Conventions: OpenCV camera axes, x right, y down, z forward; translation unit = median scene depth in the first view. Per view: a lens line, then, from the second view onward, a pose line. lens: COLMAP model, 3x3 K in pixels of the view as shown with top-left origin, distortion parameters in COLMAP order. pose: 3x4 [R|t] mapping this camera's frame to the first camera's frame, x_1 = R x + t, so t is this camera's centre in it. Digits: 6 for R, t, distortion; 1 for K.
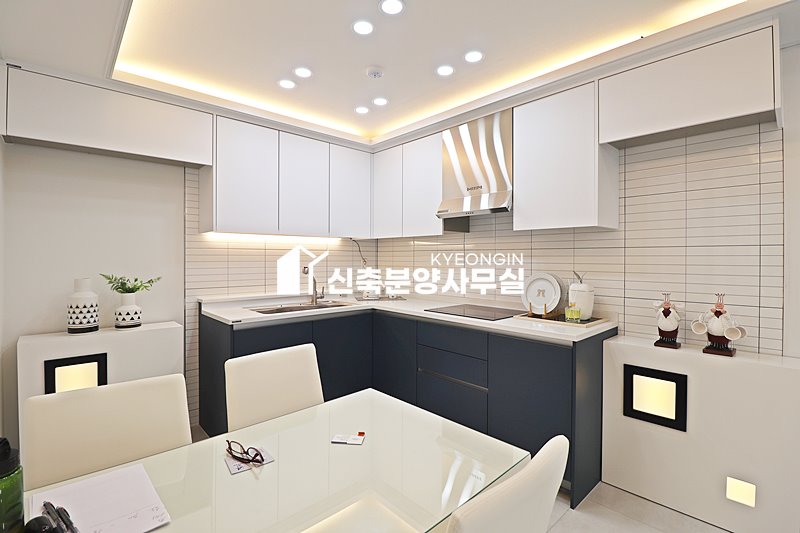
lens RADIAL K [[372.7, 0, 400.9], [0, 372.7, 257.9], [0, 0, 1]] dist [-0.012429, -0.006573]
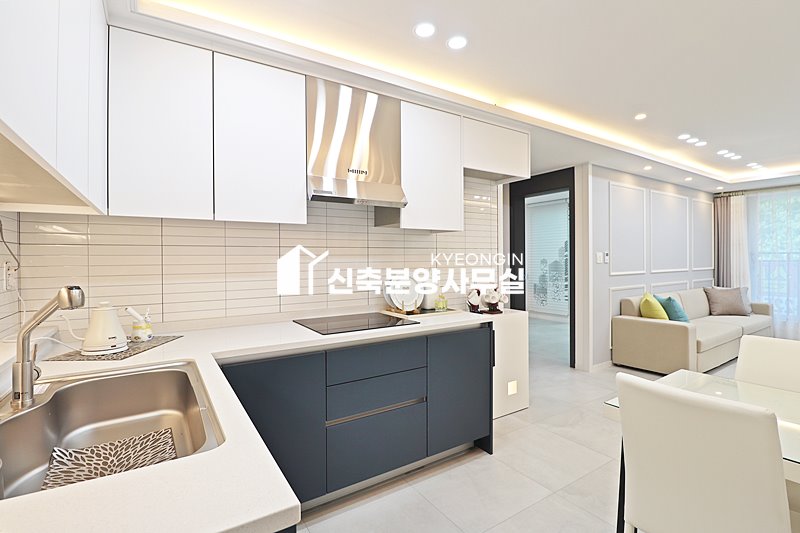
lens RADIAL K [[372.7, 0, 403.1], [0, 372.7, 258.7], [0, 0, 1]] dist [-0.012429, -0.006573]
pose [[0.171591, -0.006498, 0.985147, -0.684563], [0.006265, 0.999965, 0.005505, 0.000522], [-0.985148, 0.005227, 0.171625, 0.881936]]
